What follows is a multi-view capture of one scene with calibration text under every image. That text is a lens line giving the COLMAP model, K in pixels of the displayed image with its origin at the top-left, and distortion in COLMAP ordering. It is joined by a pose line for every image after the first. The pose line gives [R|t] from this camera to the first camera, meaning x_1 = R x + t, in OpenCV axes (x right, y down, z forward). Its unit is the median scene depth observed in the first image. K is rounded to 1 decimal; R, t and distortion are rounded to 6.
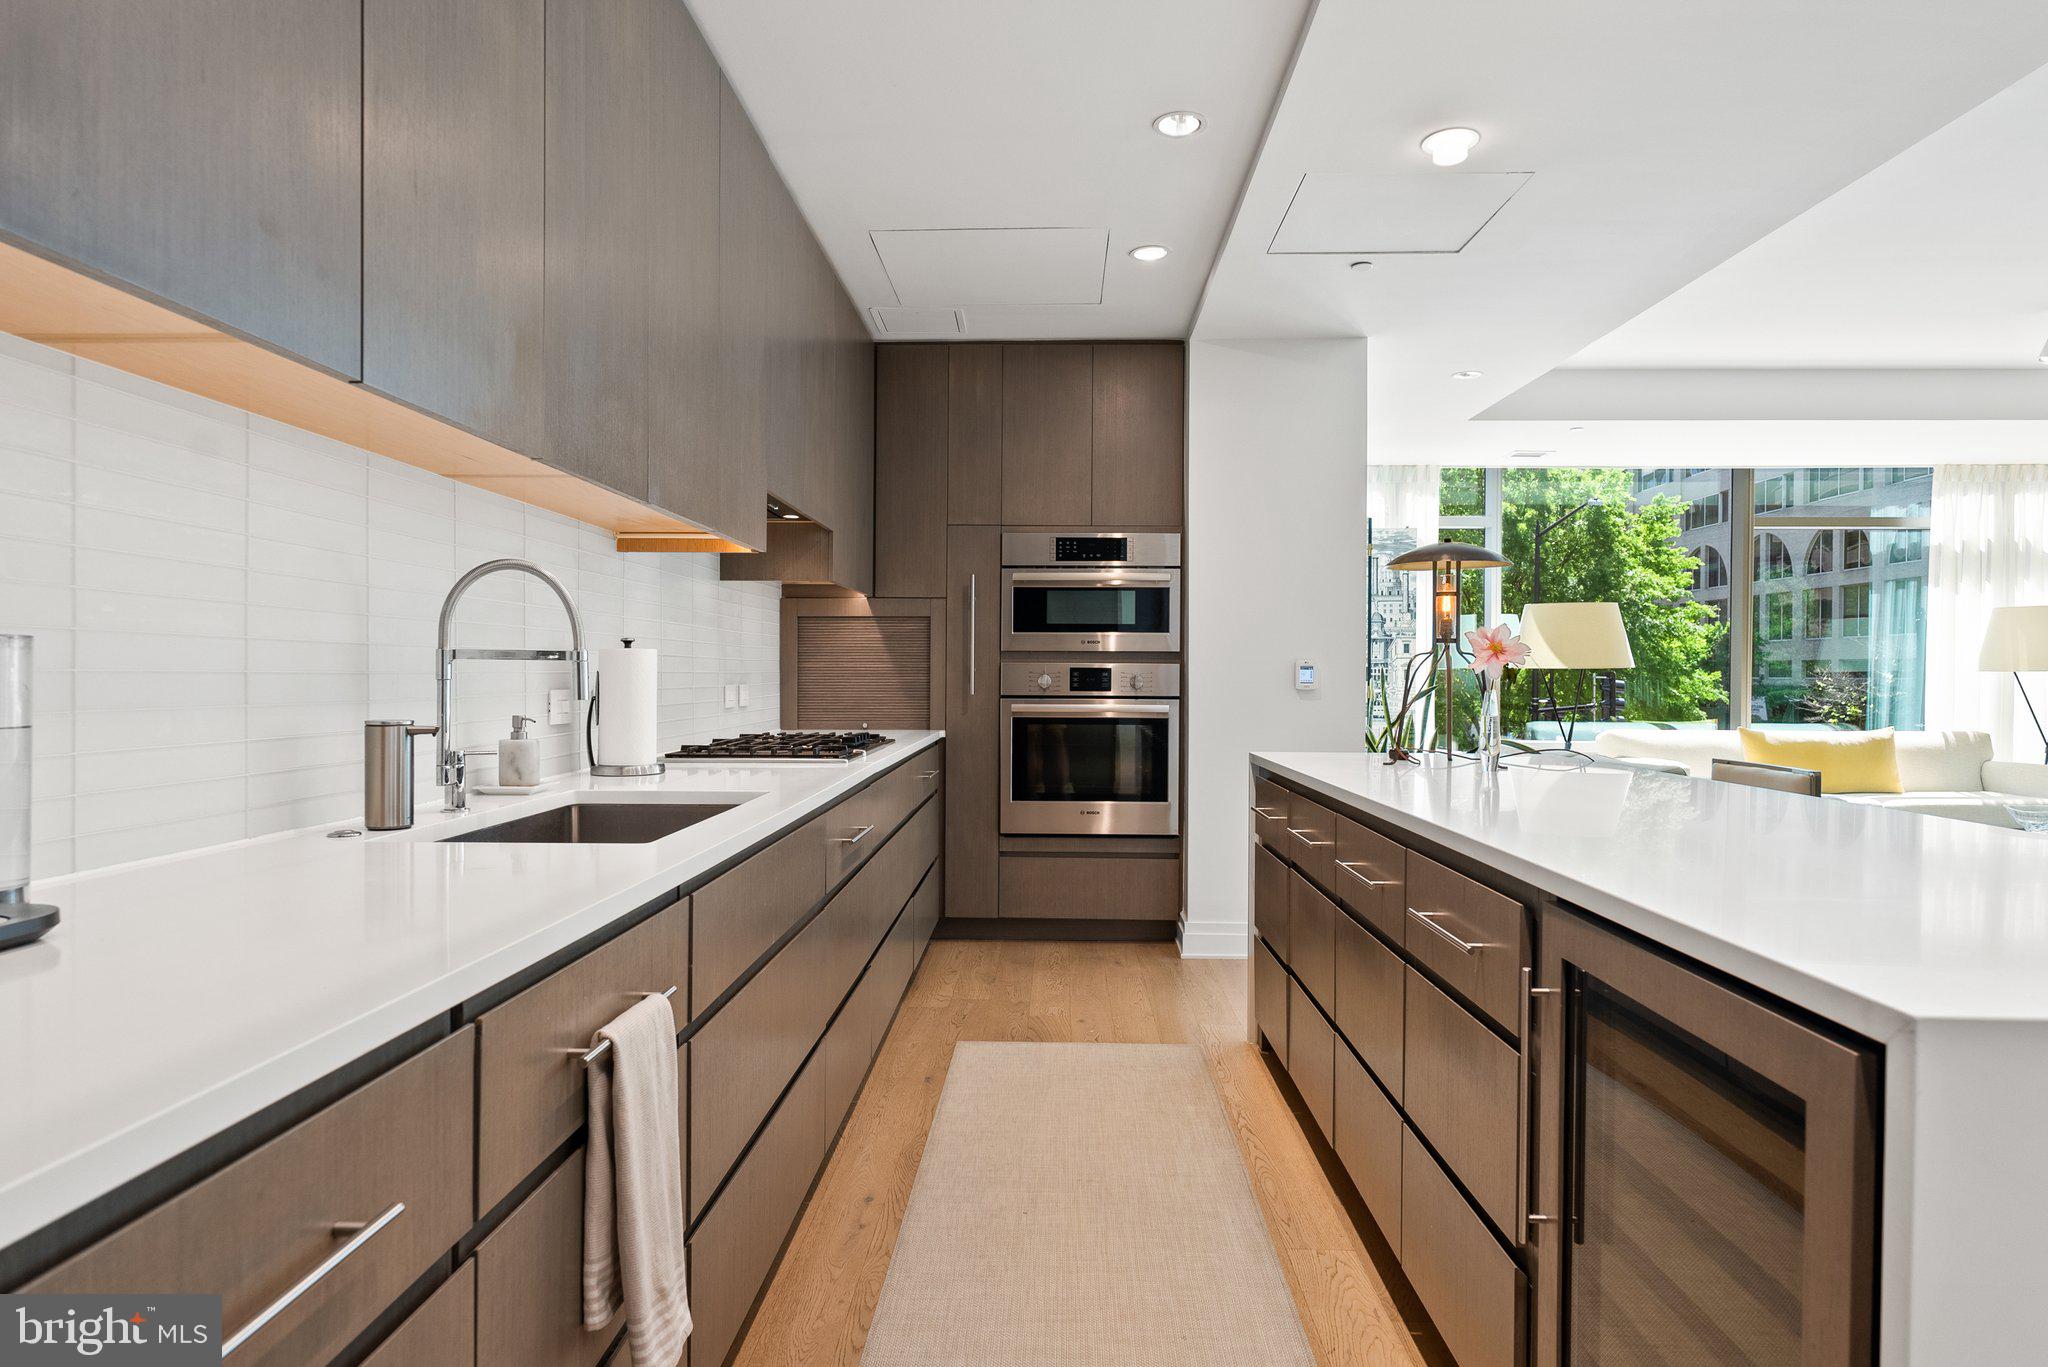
lens RADIAL K [[1176.3, 0, 1024.0], [0, 1176.3, 683.5], [0, 0, 1]] dist [-0.000972, -0.001144]
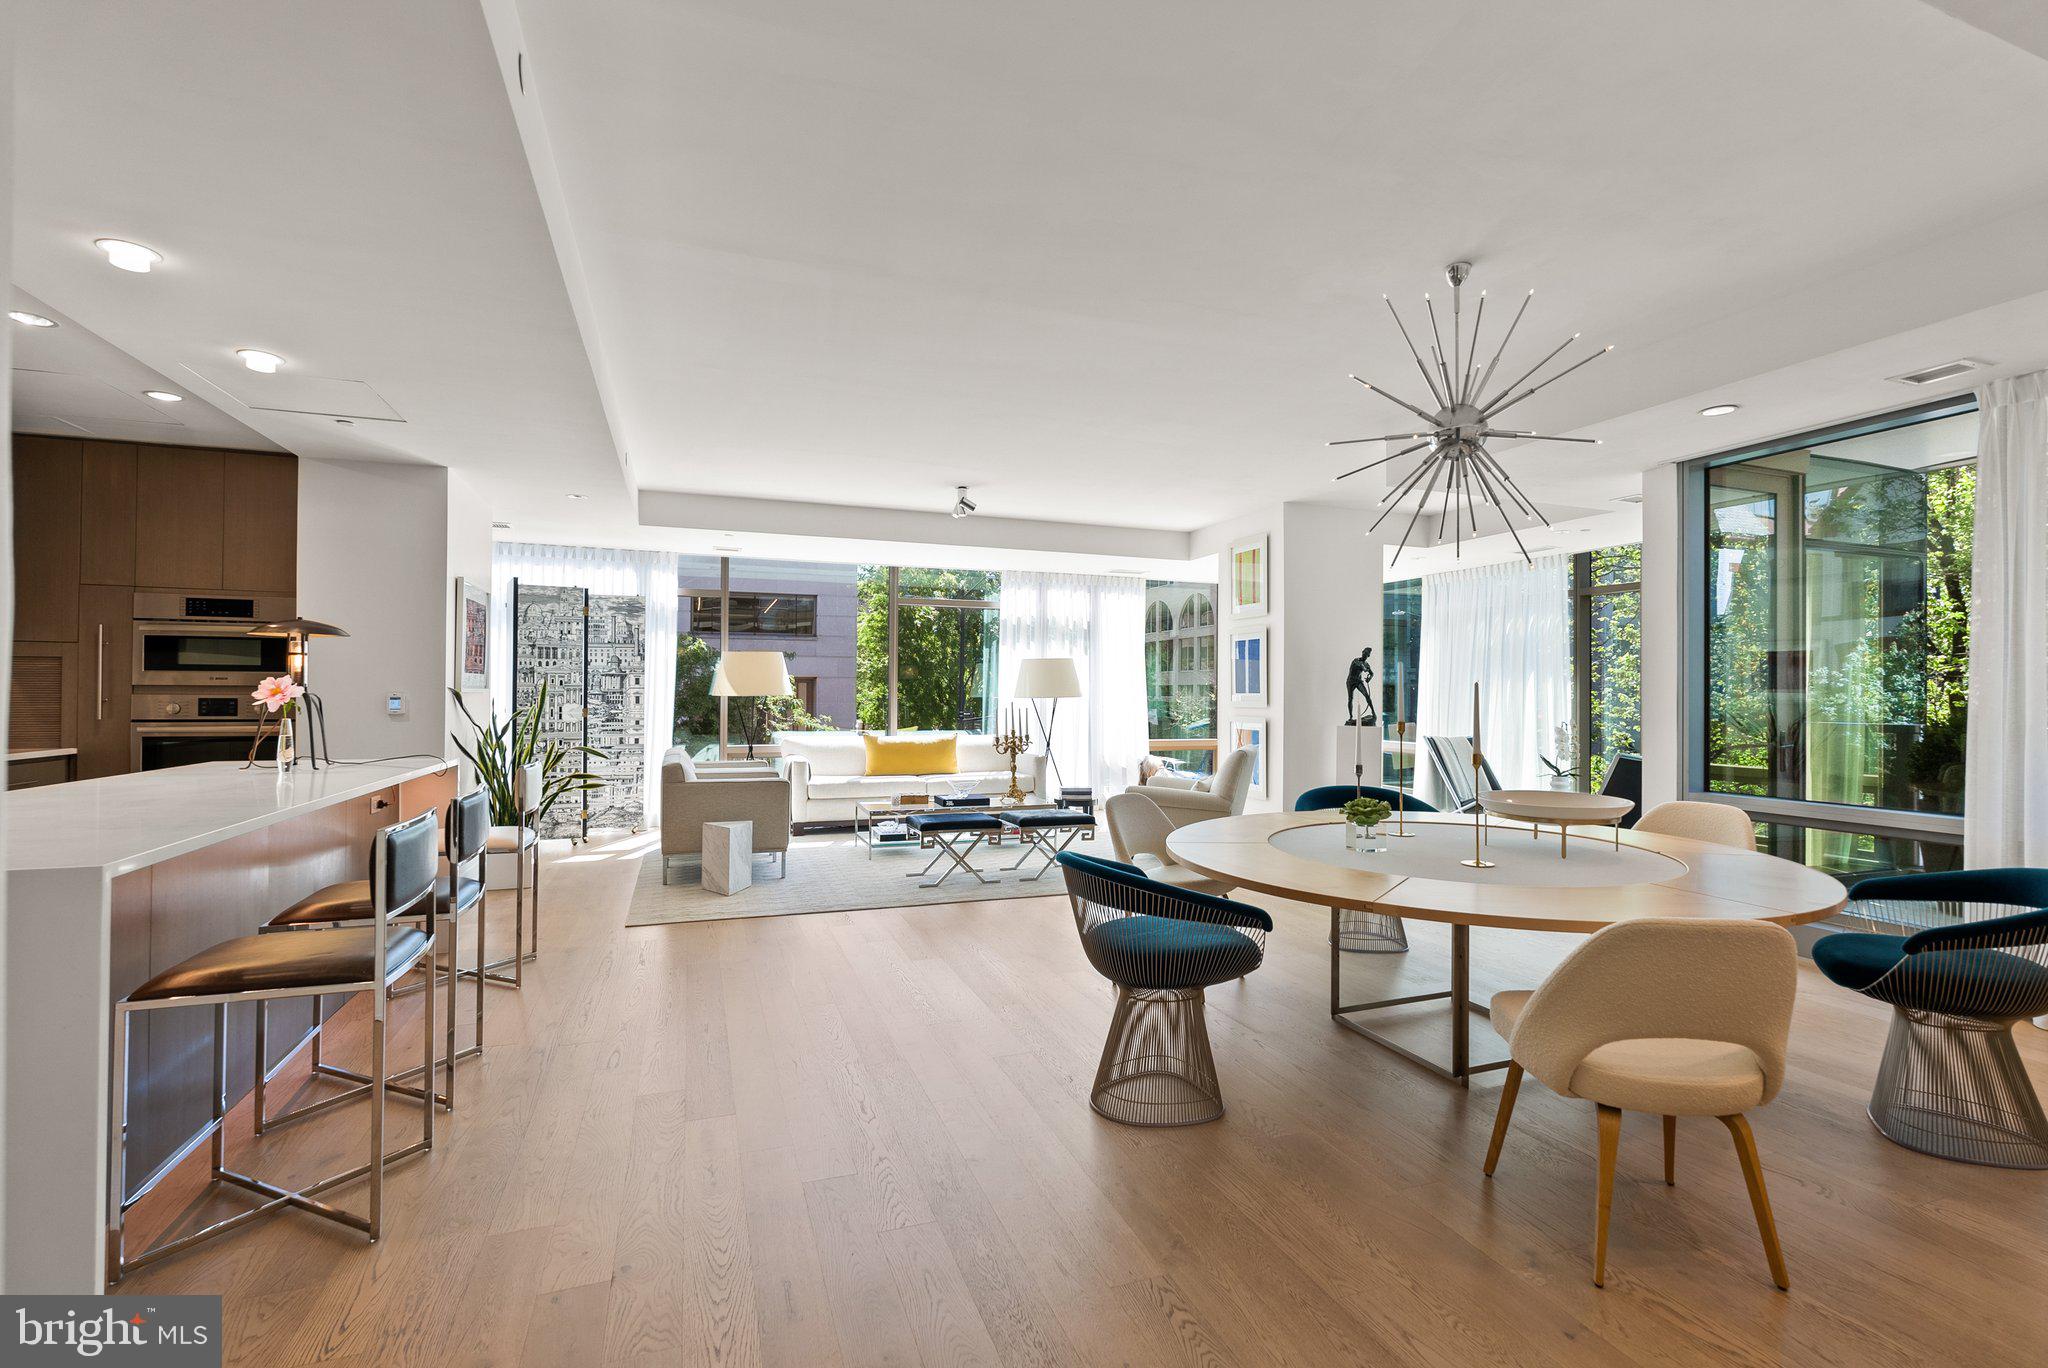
lens RADIAL K [[913.3, 0, 1029.5], [0, 913.3, 685.4], [0, 0, 1]] dist [-0.002596, -0.000186]
pose [[0.927364, 0.004488, 0.374133, 0.514610], [0.001354, 0.999881, -0.015350, -0.010931], [-0.374157, 0.014741, 0.927248, -0.278188]]
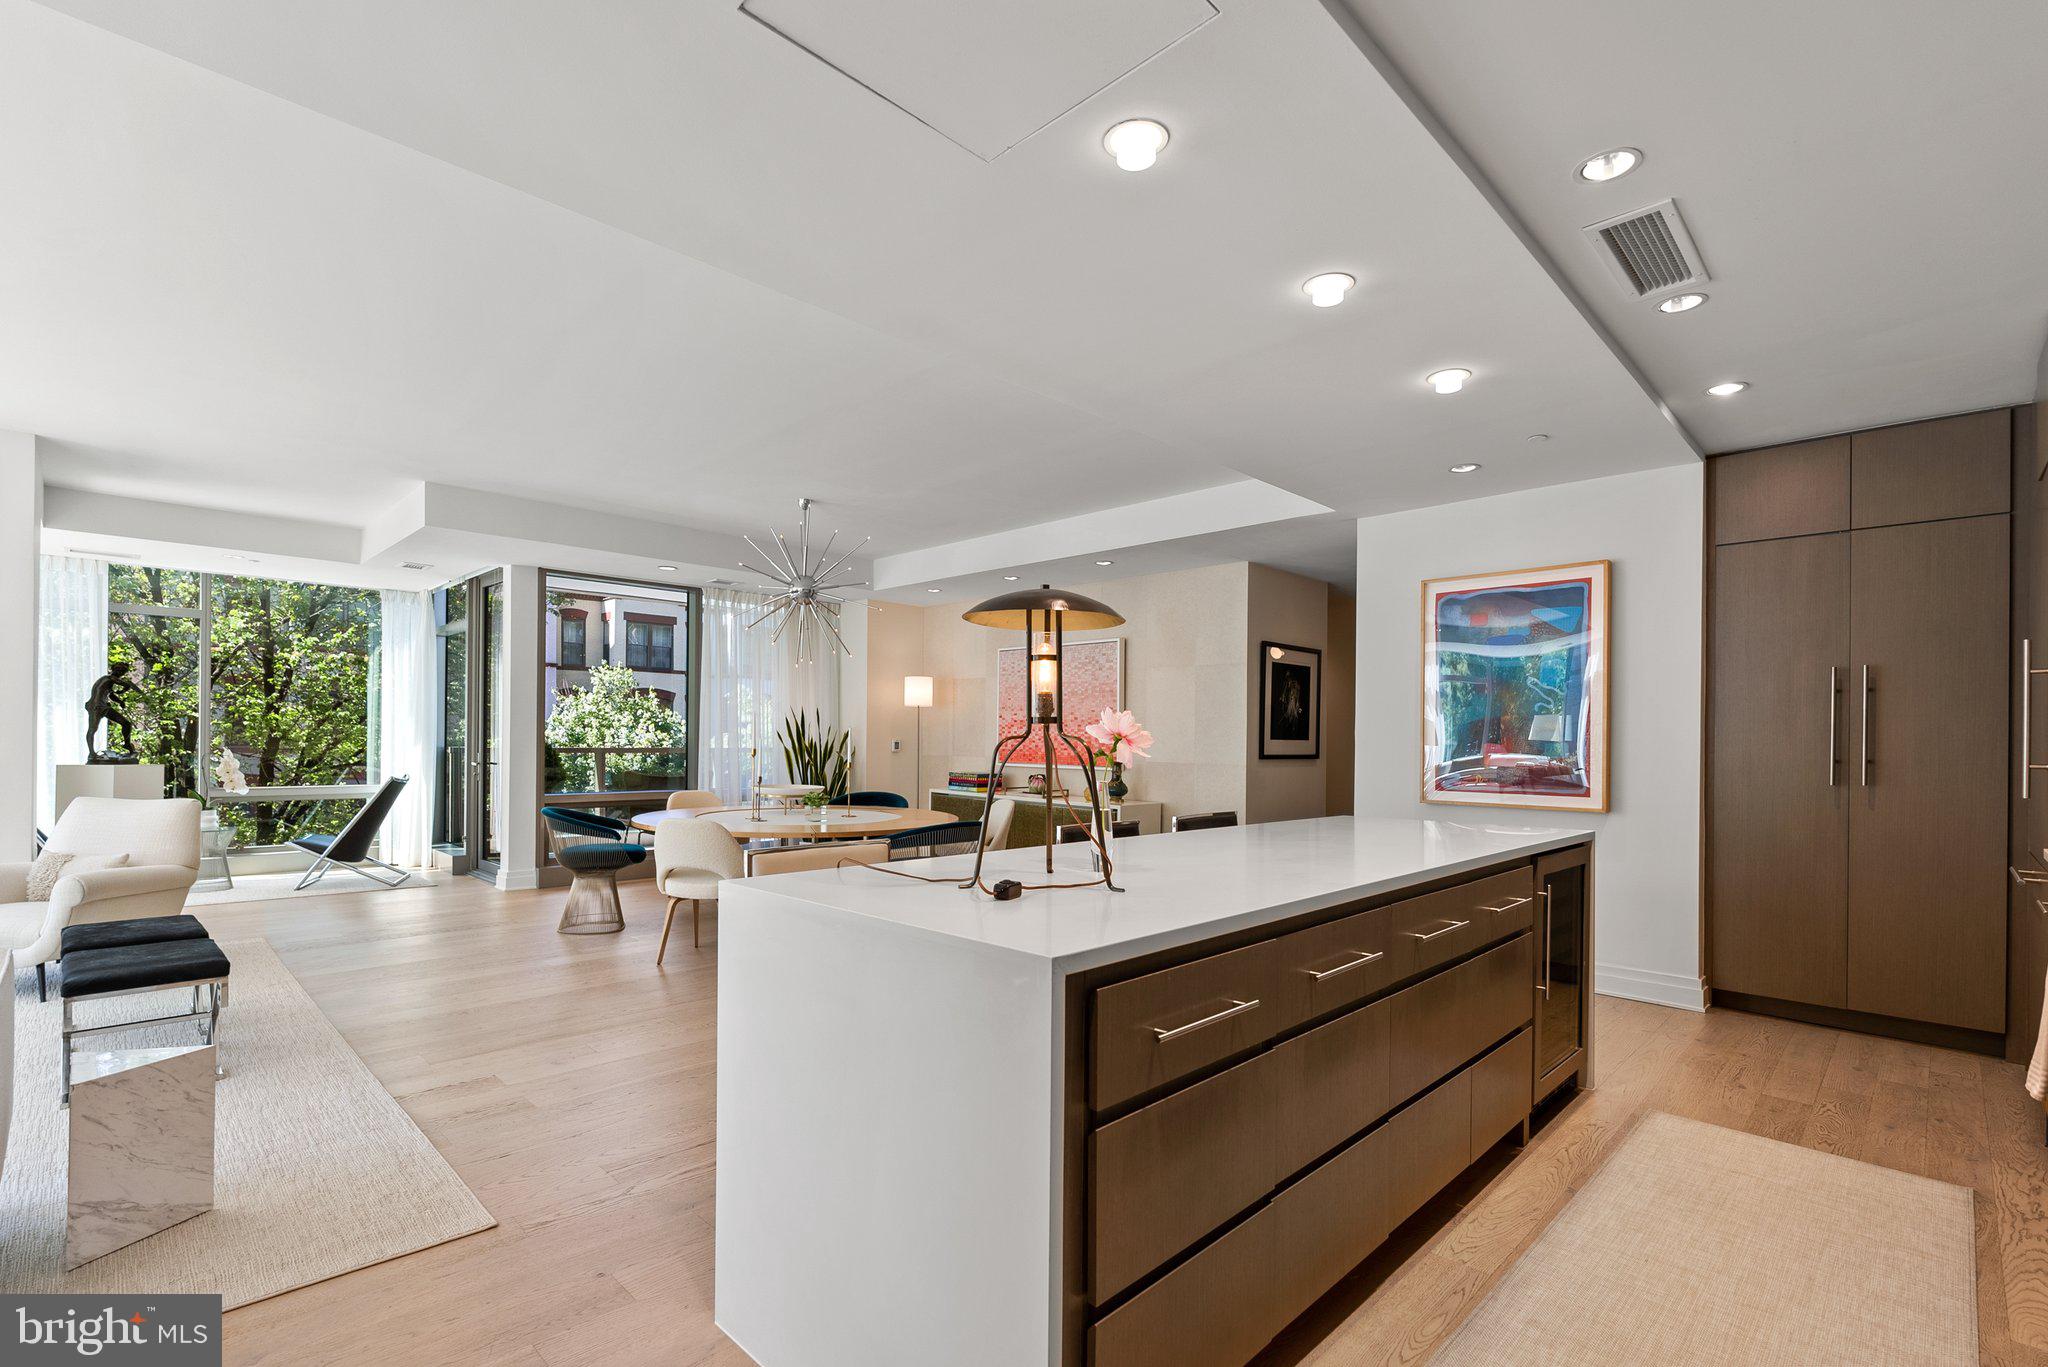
lens RADIAL K [[930.5, 0, 1018.9], [0, 930.5, 736.8], [0, 0, 1]] dist [-0.007098, 0.000468]
pose [[-0.727738, -0.010604, 0.685773, -0.025701], [-0.009238, 0.999941, 0.005659, -0.019105], [-0.685793, -0.002217, -0.727793, 0.945083]]
